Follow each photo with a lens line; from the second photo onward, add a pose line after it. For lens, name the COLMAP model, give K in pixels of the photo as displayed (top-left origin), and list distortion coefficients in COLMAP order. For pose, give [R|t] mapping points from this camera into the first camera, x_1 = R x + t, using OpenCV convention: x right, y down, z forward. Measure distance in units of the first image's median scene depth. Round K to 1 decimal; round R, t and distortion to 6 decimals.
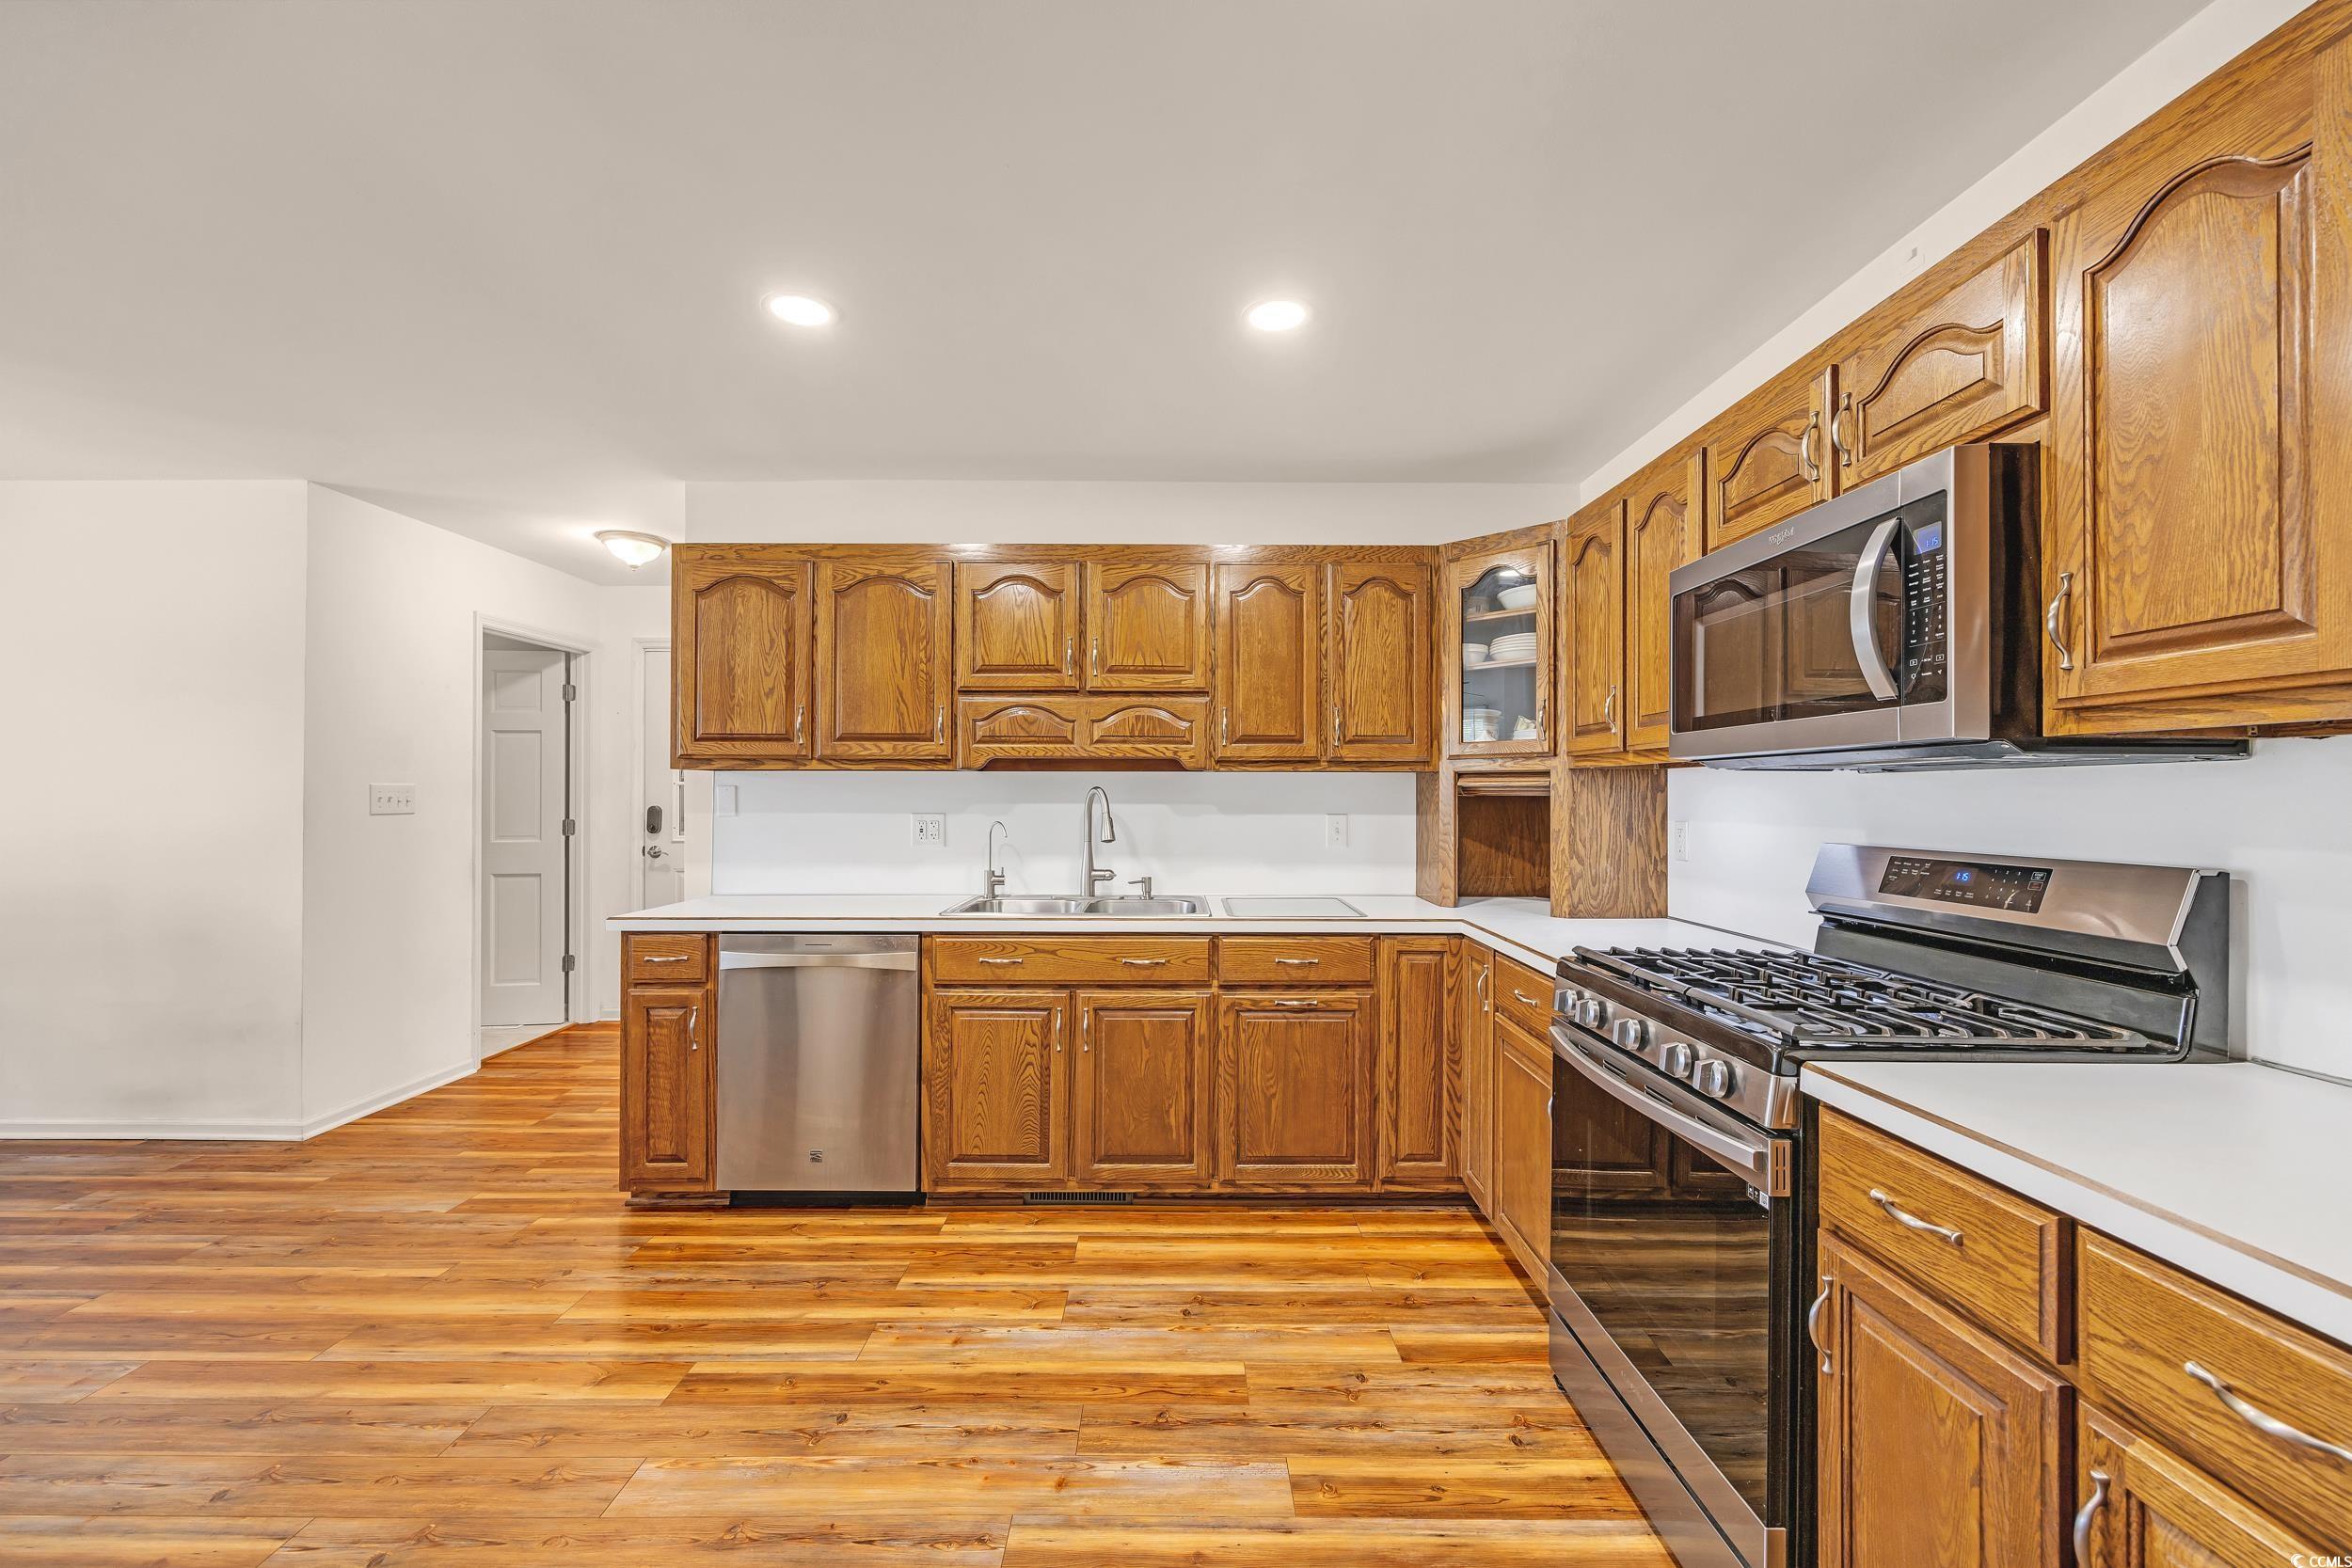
lens RADIAL K [[939.4, 0, 1176.0], [0, 939.4, 784.0], [0, 0, 1]] dist [-0.001558, -0.000092]
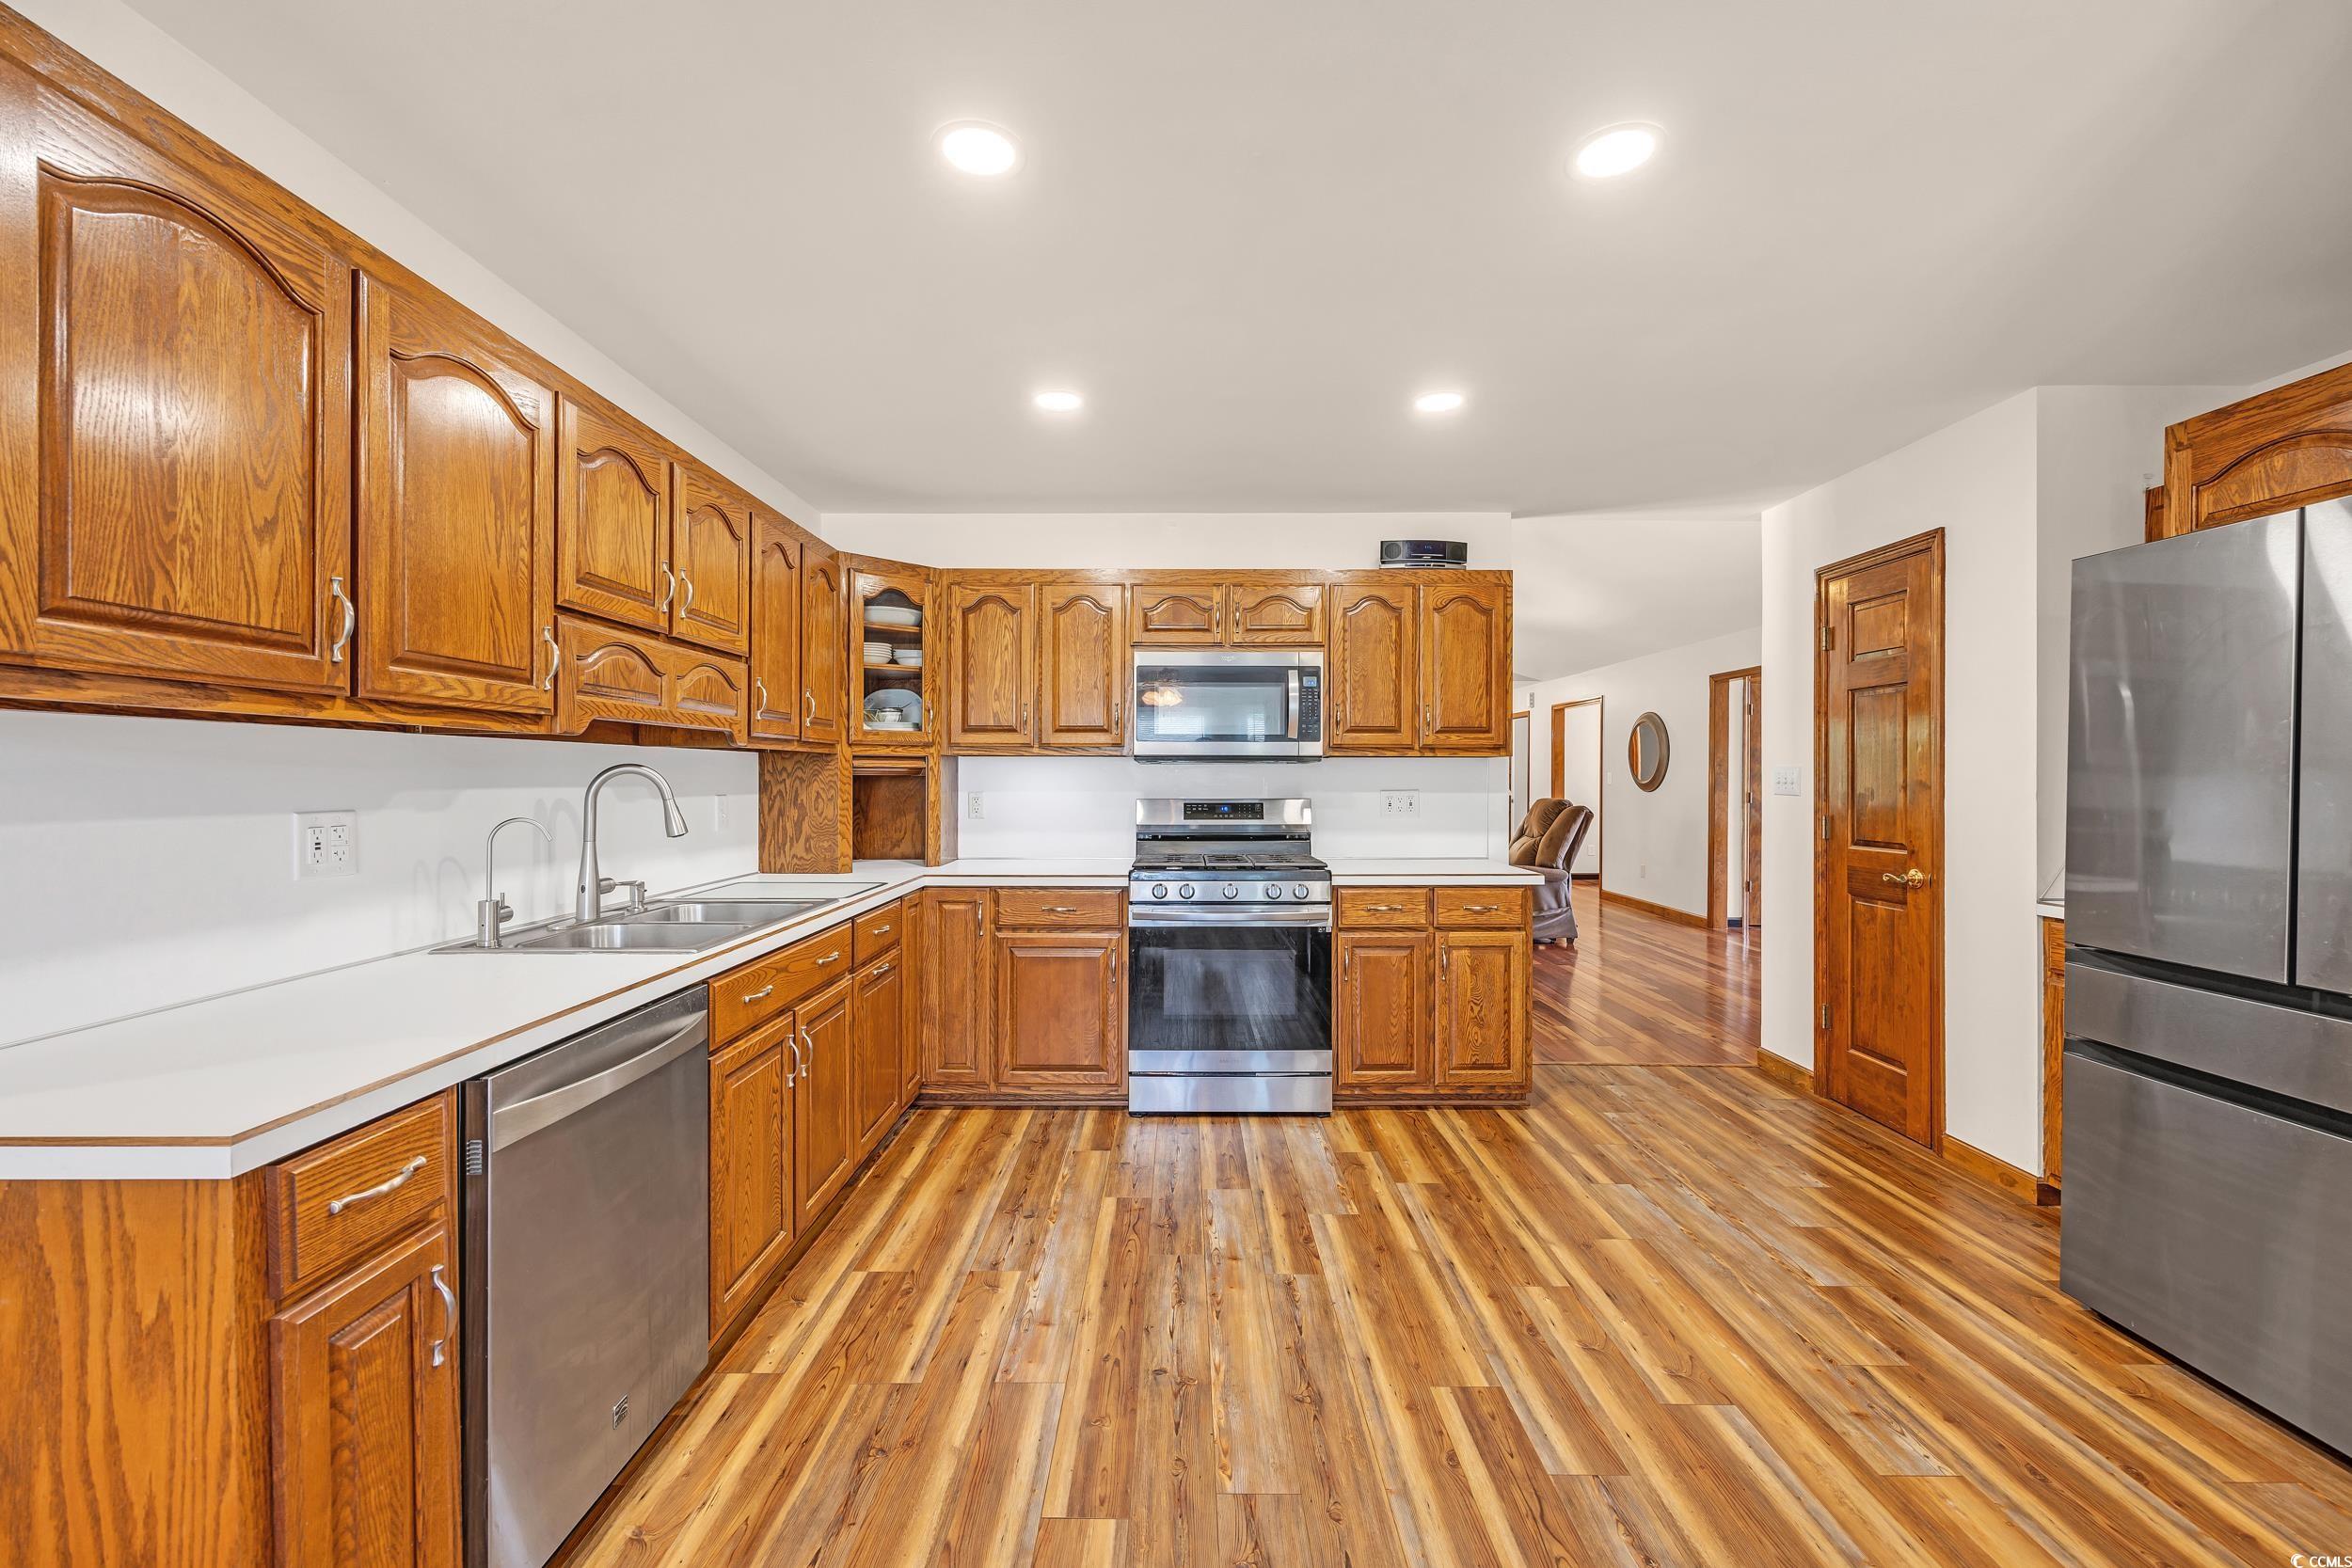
lens RADIAL K [[945.9, 0, 1175.2], [0, 945.9, 776.5], [0, 0, 1]] dist [-0.002344, -0.000423]
pose [[0.005299, -0.002260, 0.999983, -1.067466], [-0.013011, 0.999913, 0.002329, 0.007370], [-0.999901, -0.013023, 0.005269, 0.747575]]
